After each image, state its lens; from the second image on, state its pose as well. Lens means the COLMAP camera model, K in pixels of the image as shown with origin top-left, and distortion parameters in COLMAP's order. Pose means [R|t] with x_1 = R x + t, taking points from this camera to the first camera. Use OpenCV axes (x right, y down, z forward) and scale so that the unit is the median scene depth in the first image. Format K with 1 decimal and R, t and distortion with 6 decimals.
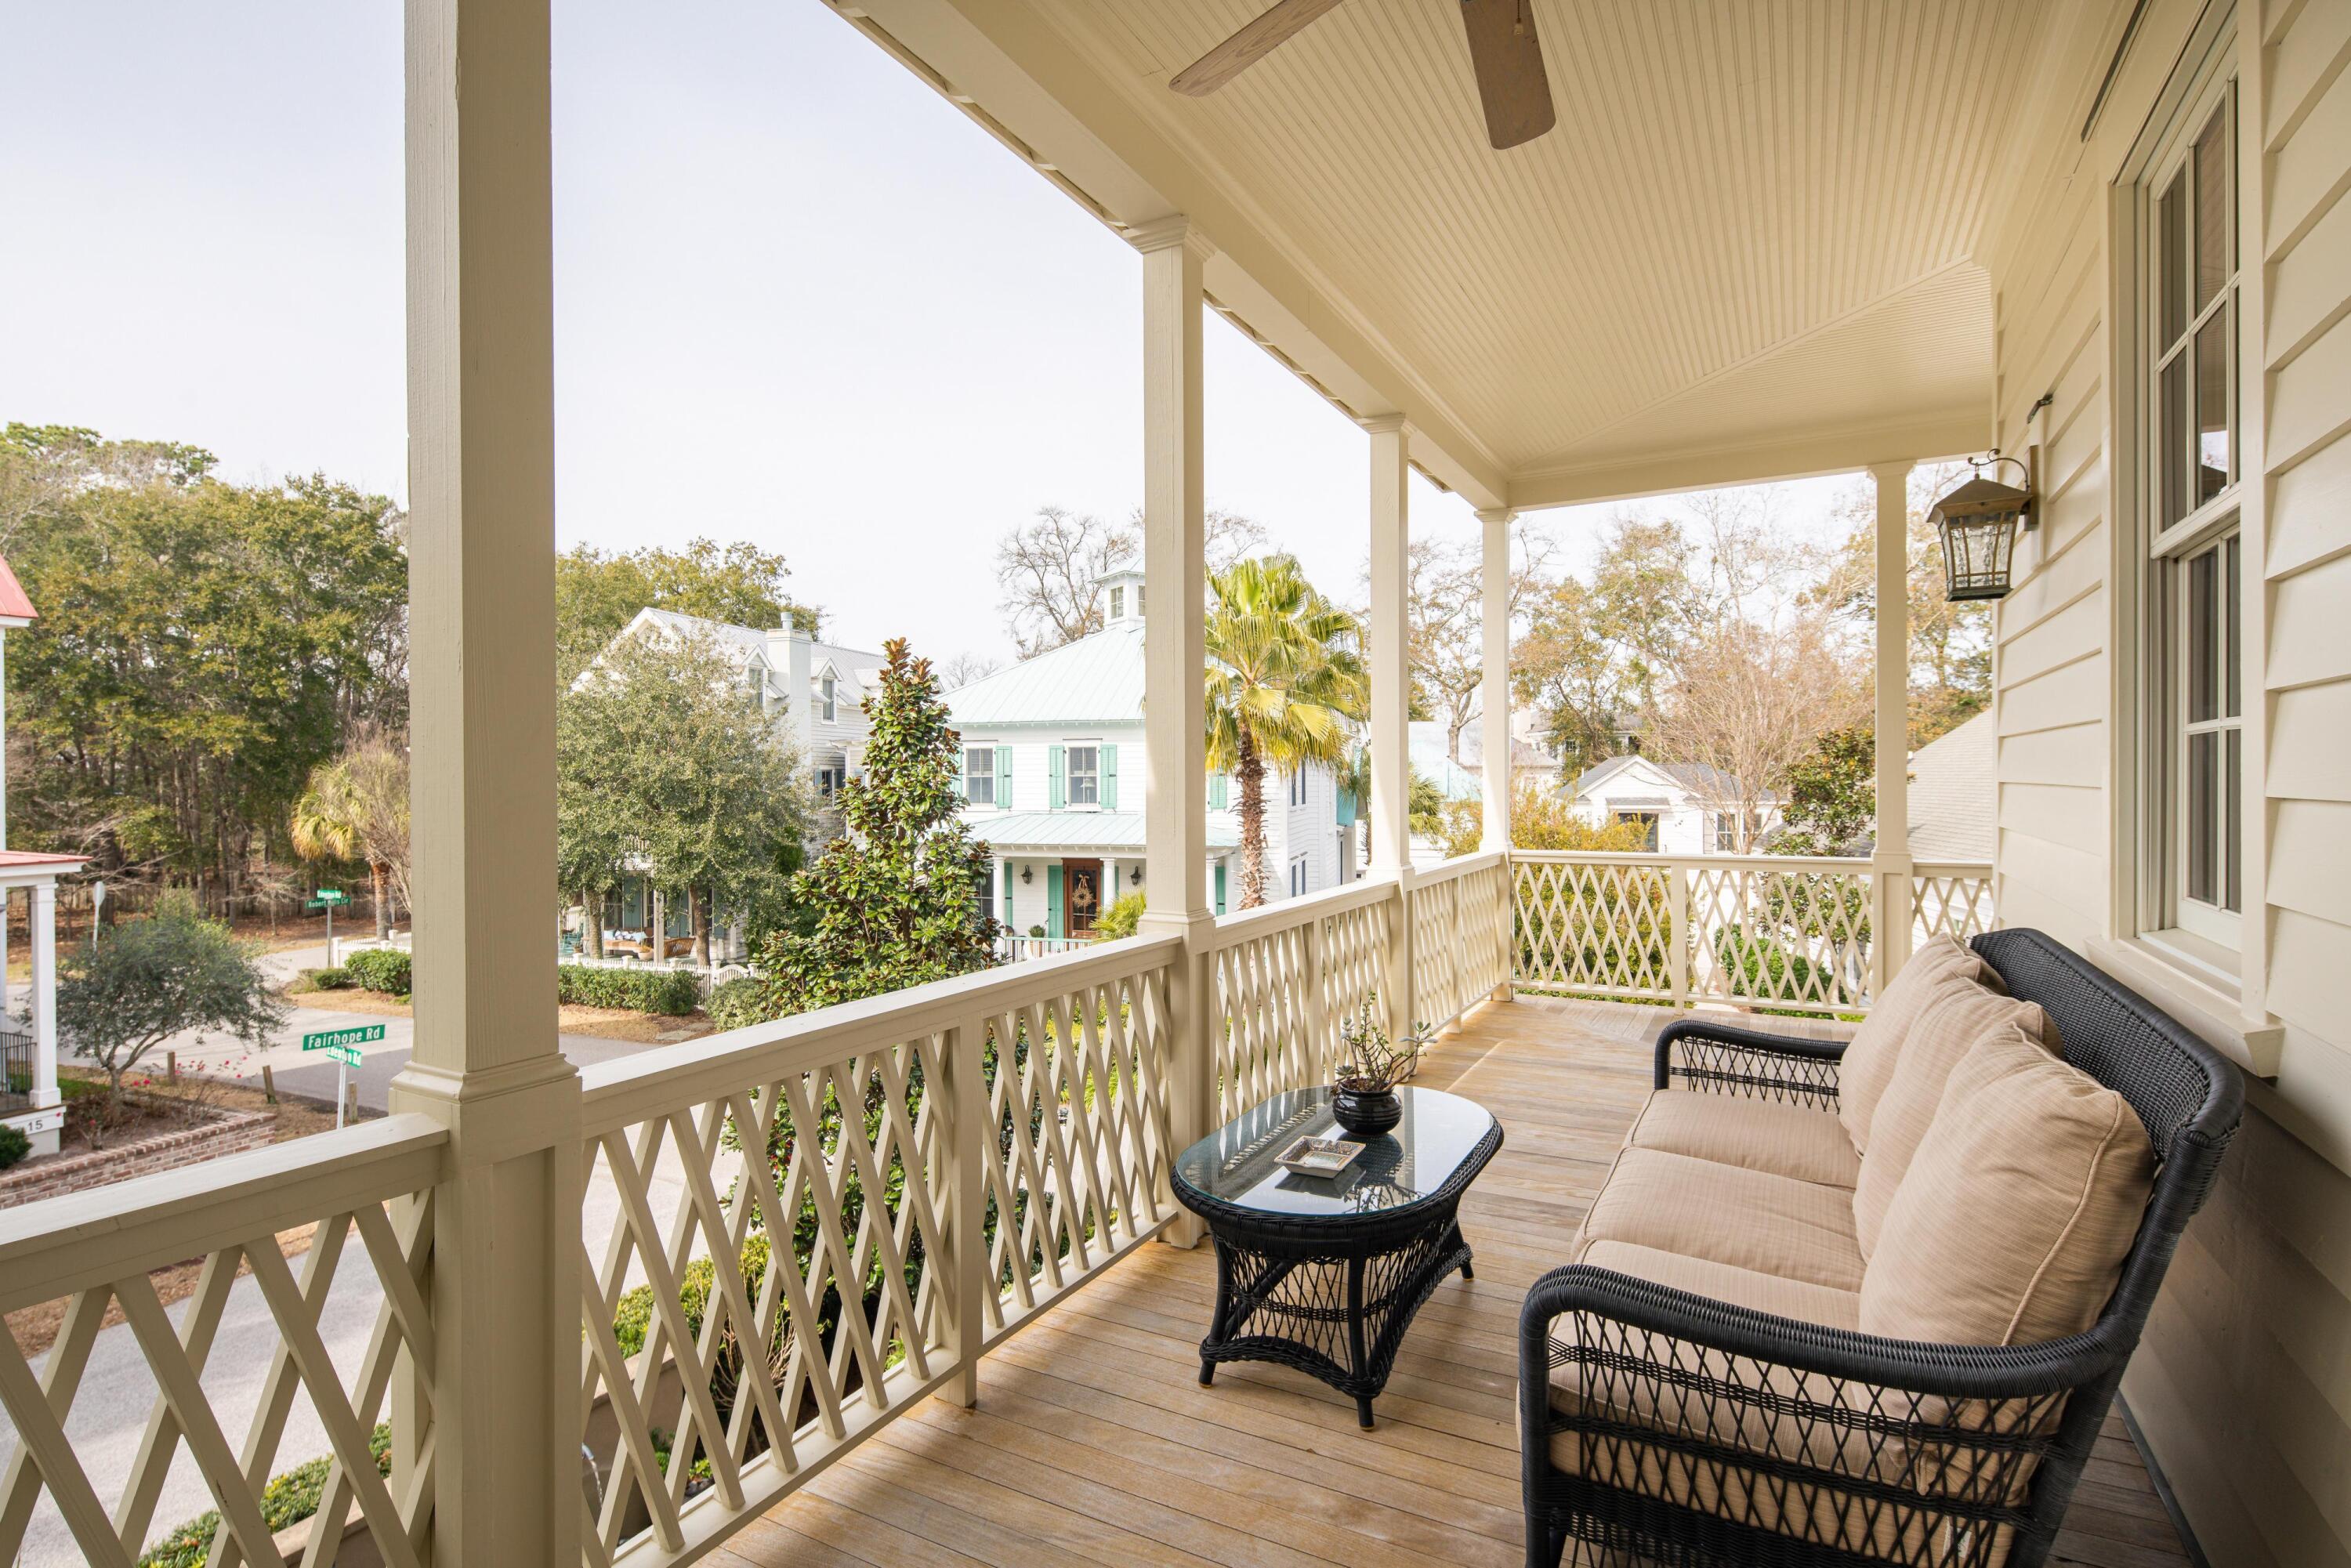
lens RADIAL K [[1156.1, 0, 1175.5], [0, 1156.1, 784.0], [0, 0, 1]] dist [-0.001105, -0.000475]
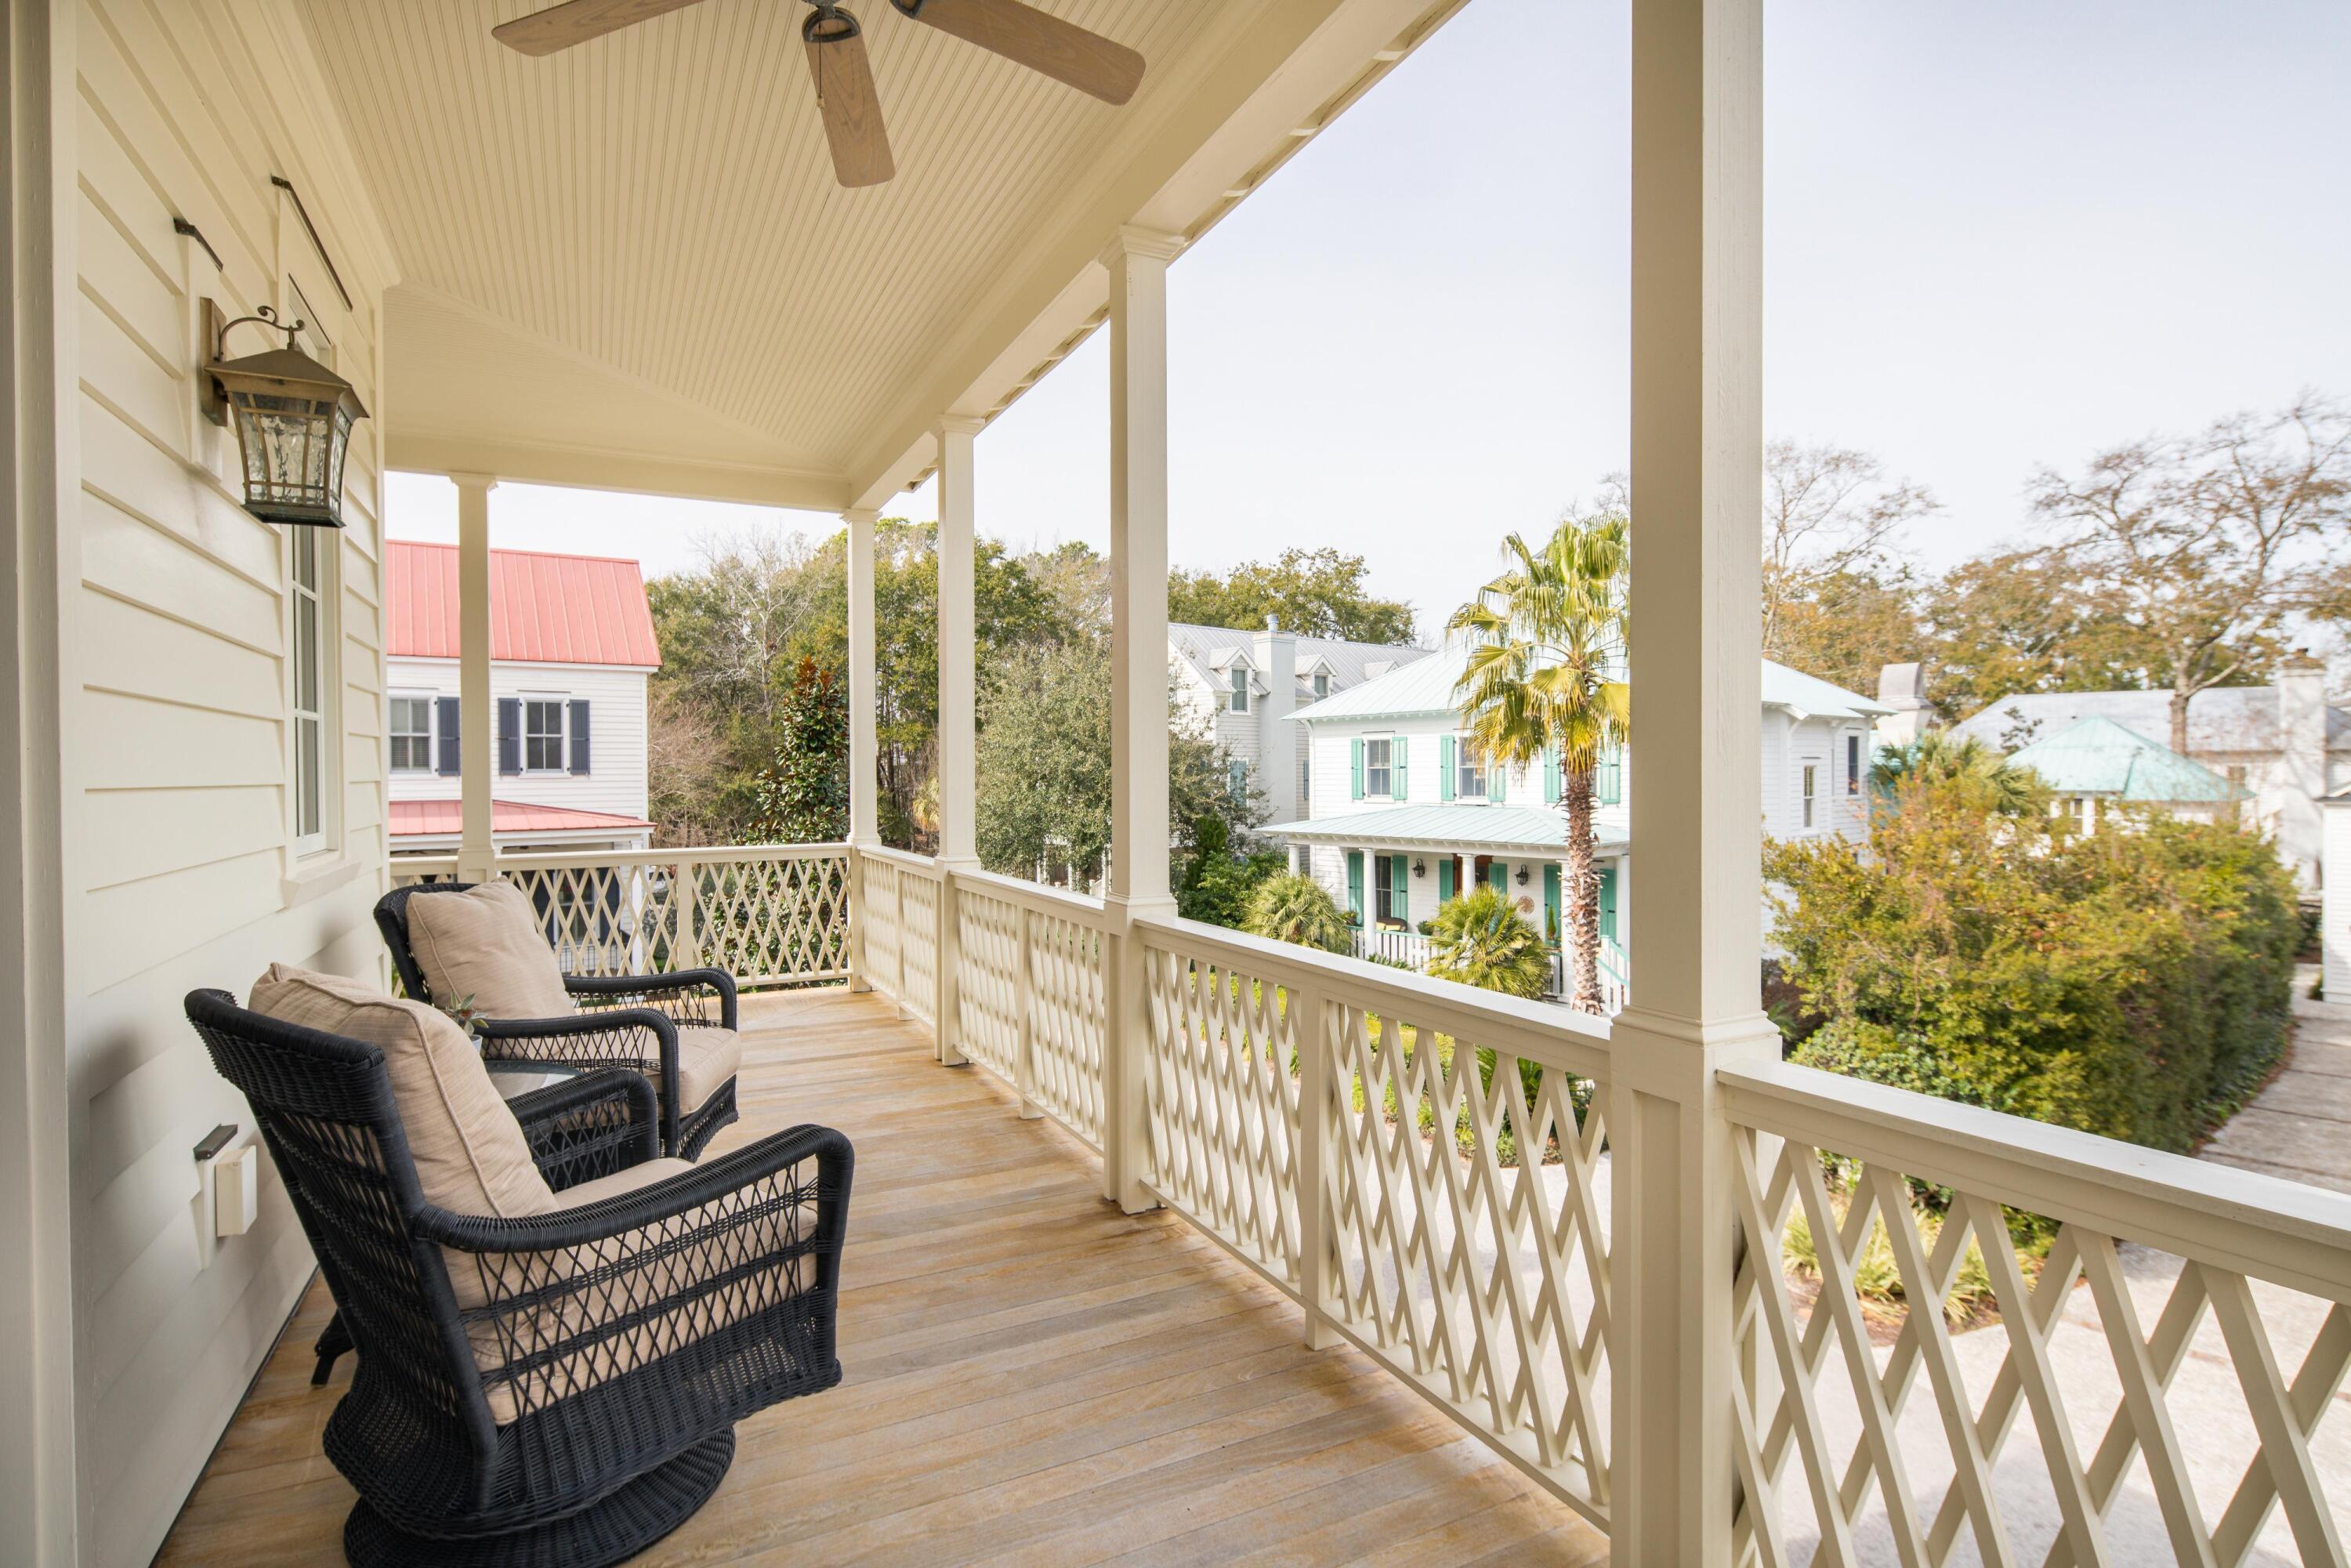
lens RADIAL K [[1156.1, 0, 1175.5], [0, 1156.1, 784.0], [0, 0, 1]] dist [-0.001105, -0.000475]
pose [[0.813992, 0.008145, -0.580819, 0.246845], [-0.002097, 0.999936, 0.011084, -0.003152], [0.580872, -0.007804, 0.813958, 0.075574]]
